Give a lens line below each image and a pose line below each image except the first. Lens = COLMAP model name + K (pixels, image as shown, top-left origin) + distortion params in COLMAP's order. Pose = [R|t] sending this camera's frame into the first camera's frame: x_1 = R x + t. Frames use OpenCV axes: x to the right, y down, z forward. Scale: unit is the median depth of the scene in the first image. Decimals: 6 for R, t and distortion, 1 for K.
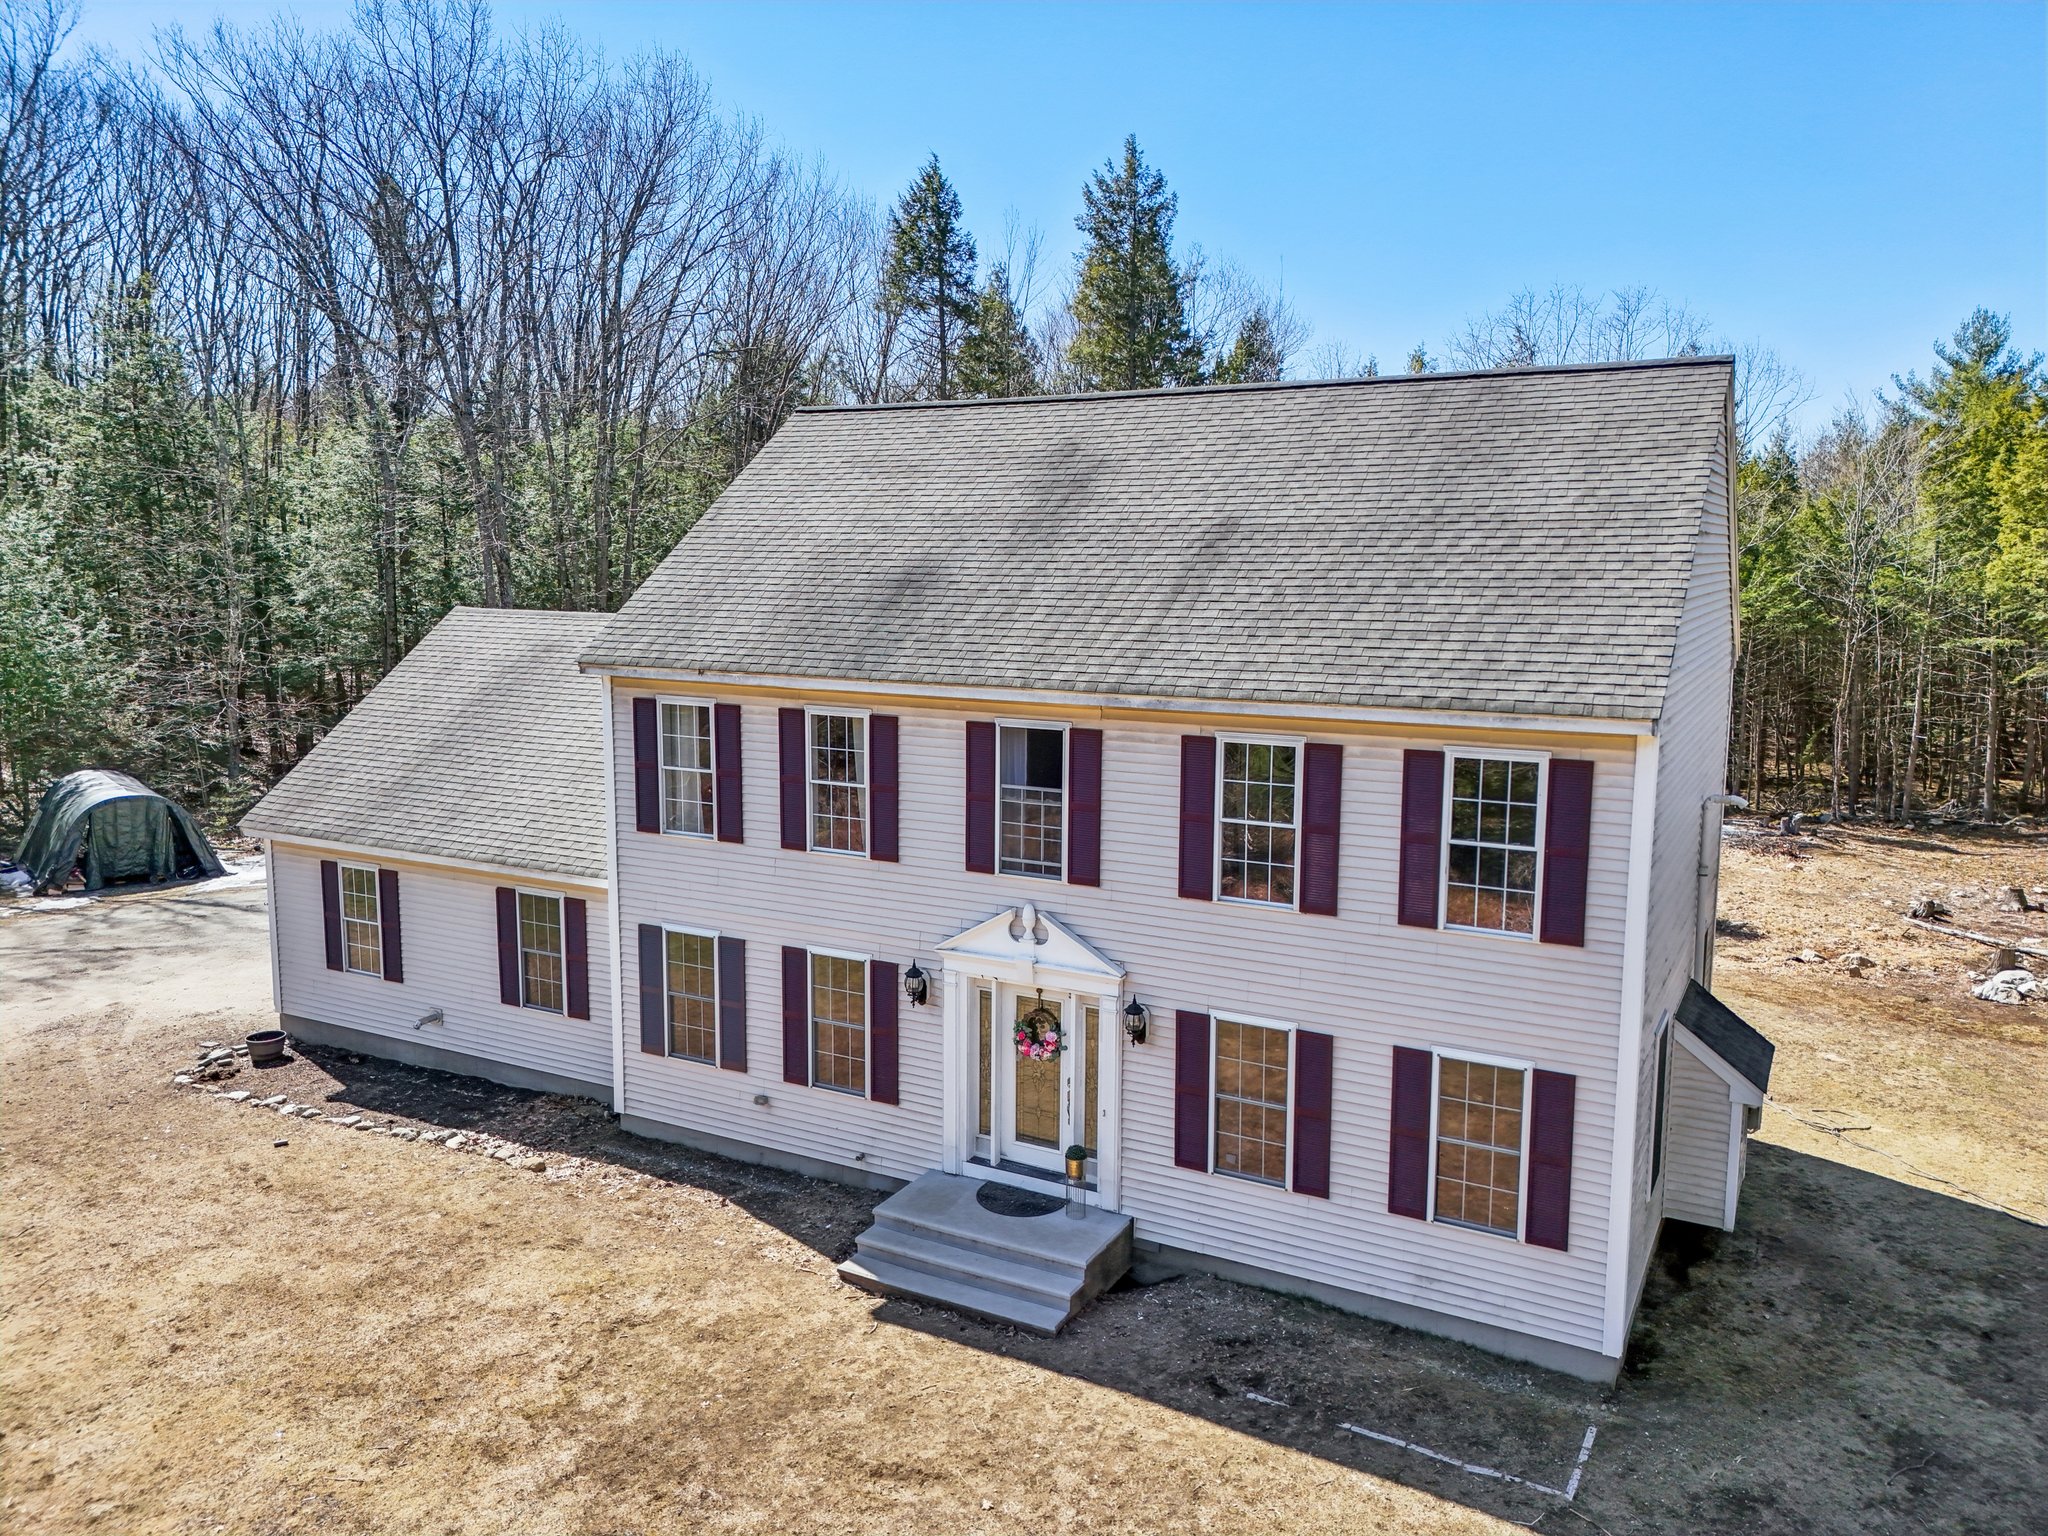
lens RADIAL K [[1499.2, 0, 1028.2], [0, 1499.2, 757.0], [0, 0, 1]] dist [0.083528, -0.082295]
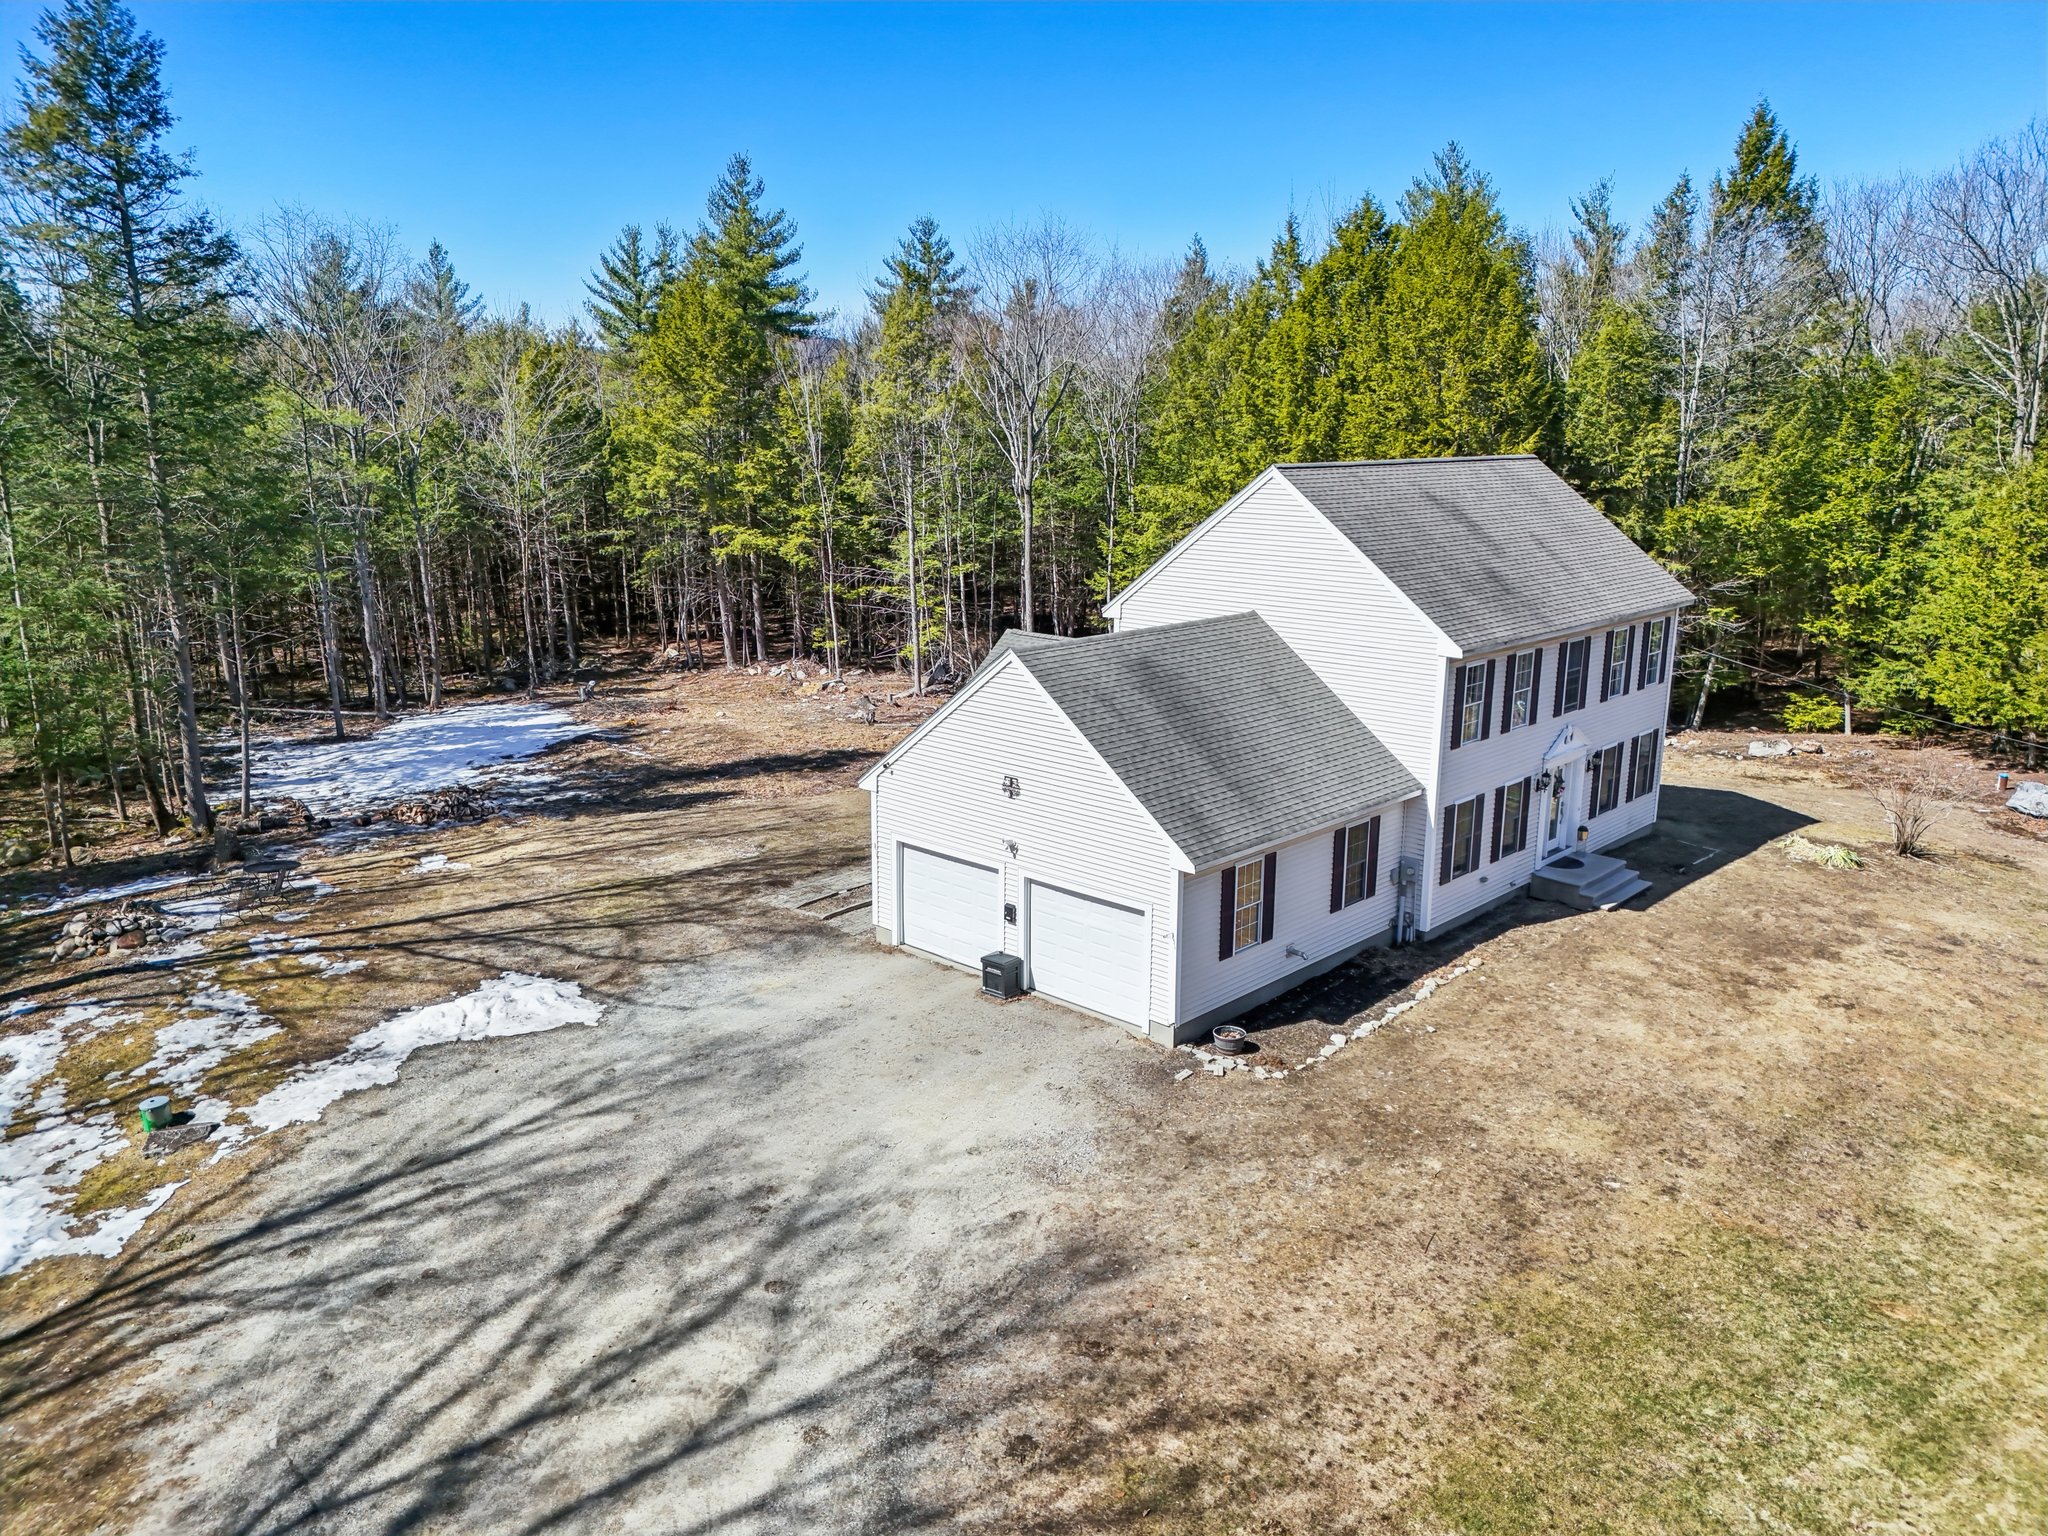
lens RADIAL K [[1499.2, 0, 1033.8], [0, 1499.2, 762.0], [0, 0, 1]] dist [0.083528, -0.082295]
pose [[0.239651, -0.221140, 0.945338, -2.131303], [0.122103, 0.972847, 0.196621, -0.349693], [-0.963150, 0.068308, 0.260146, 1.137084]]
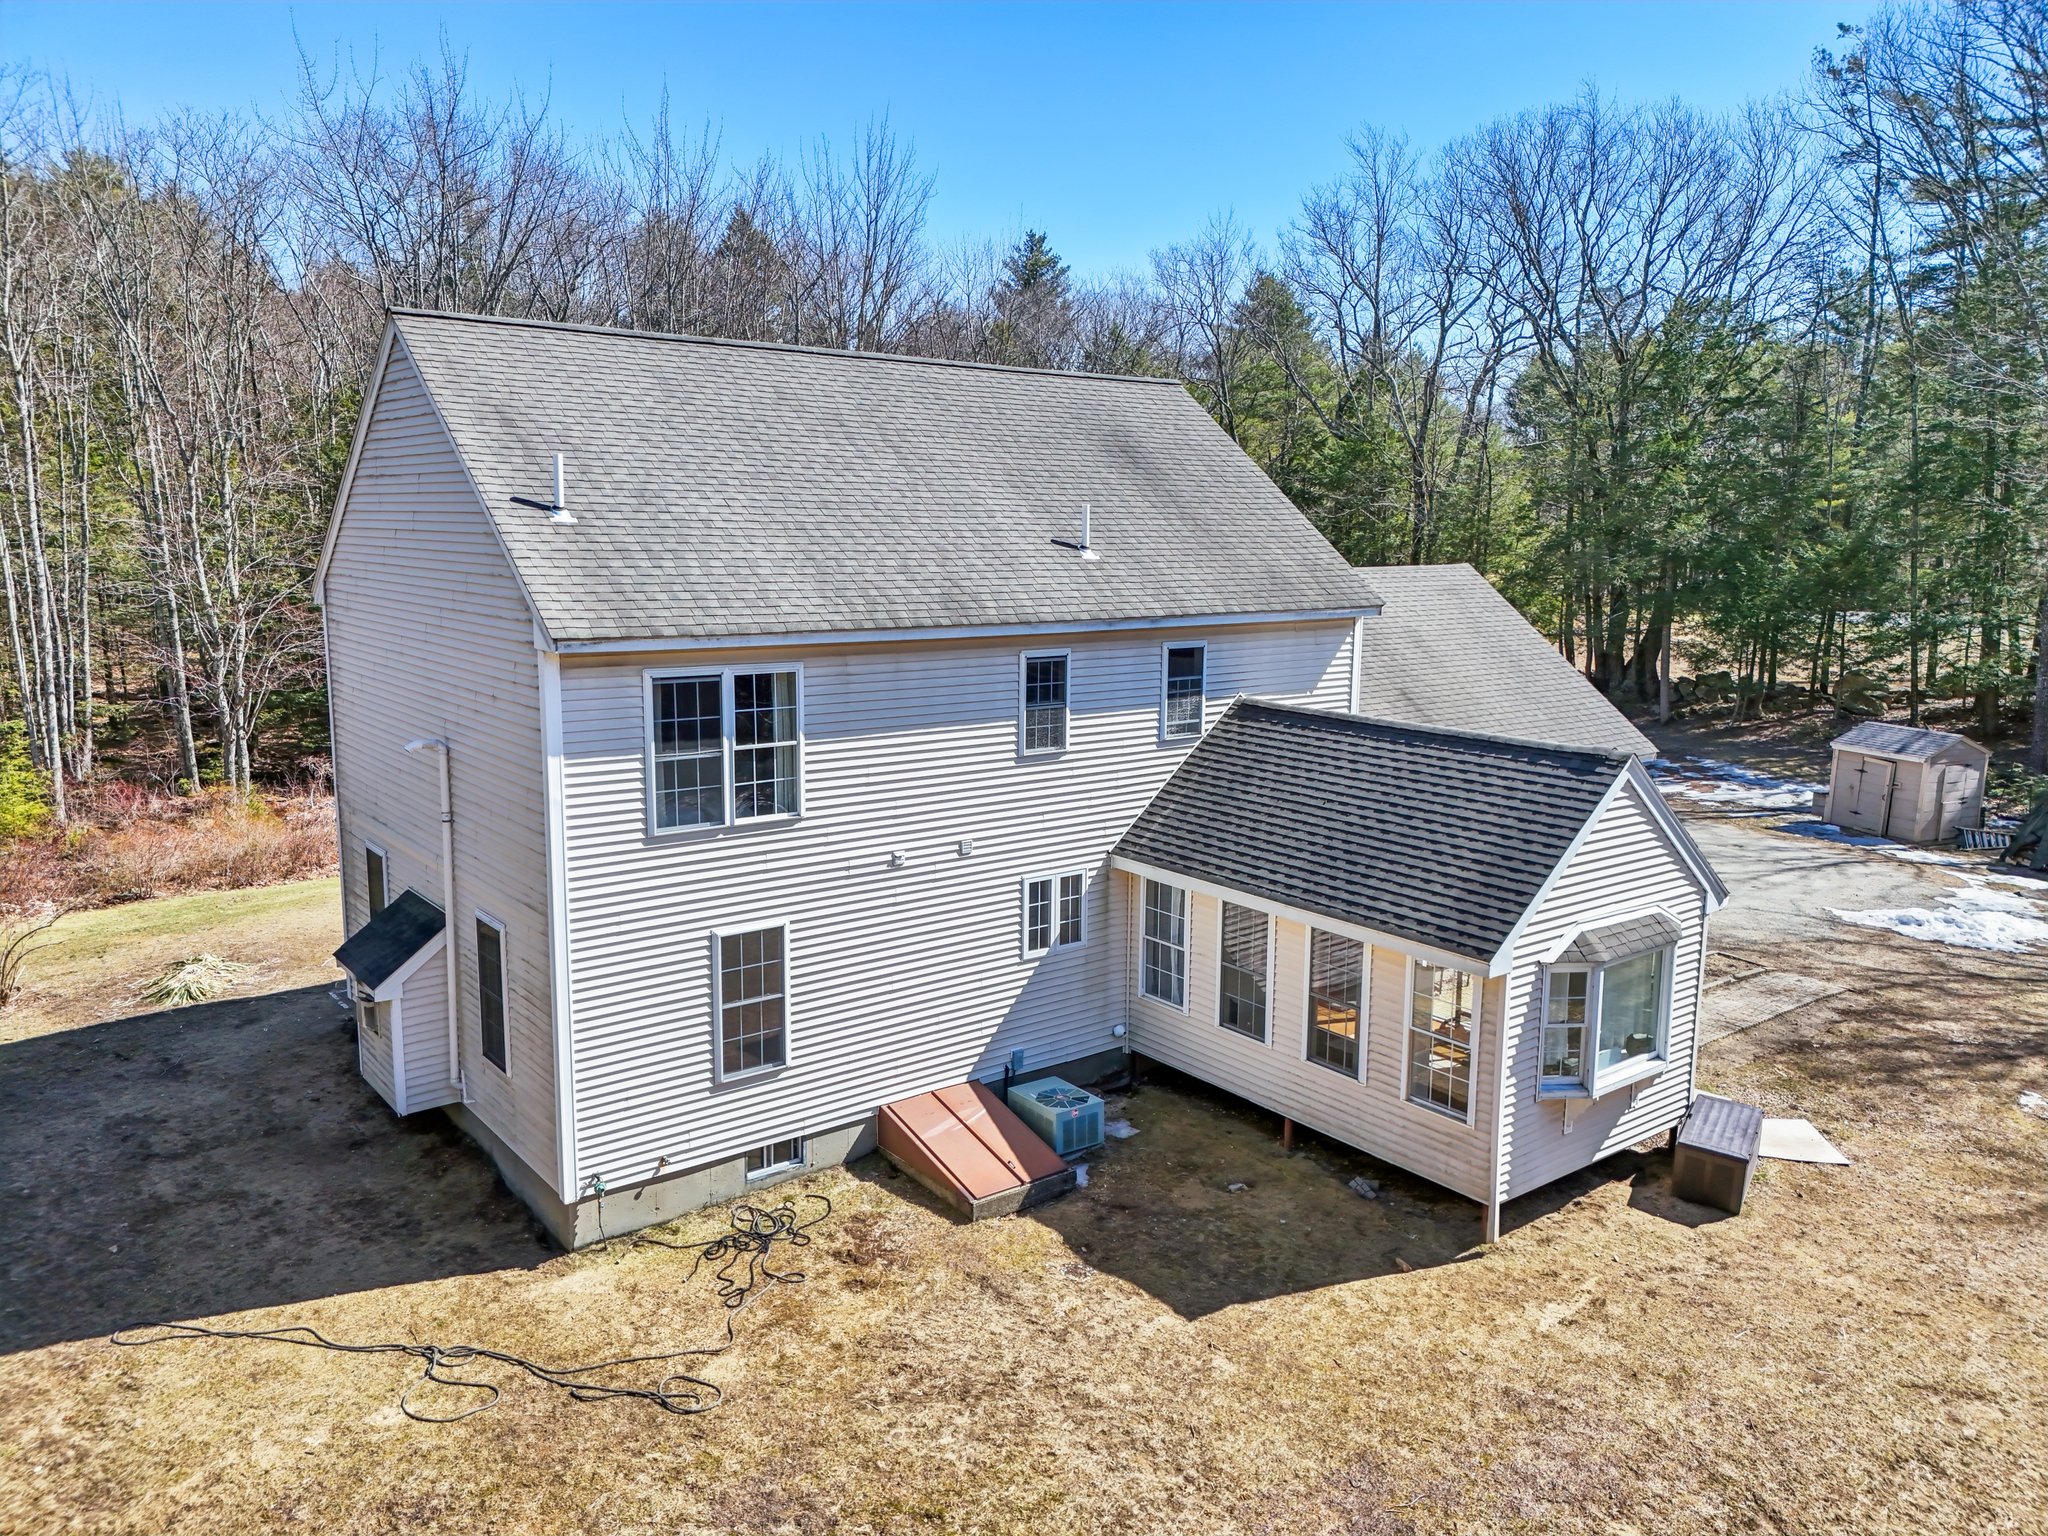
lens RADIAL K [[1499.2, 0, 1032.3], [0, 1499.2, 758.4], [0, 0, 1]] dist [0.083528, -0.082295]
pose [[-0.391087, 0.131089, -0.910970, 1.261357], [-0.148045, 0.967955, 0.202846, -0.219487], [0.908369, 0.214195, -0.359147, 1.795707]]
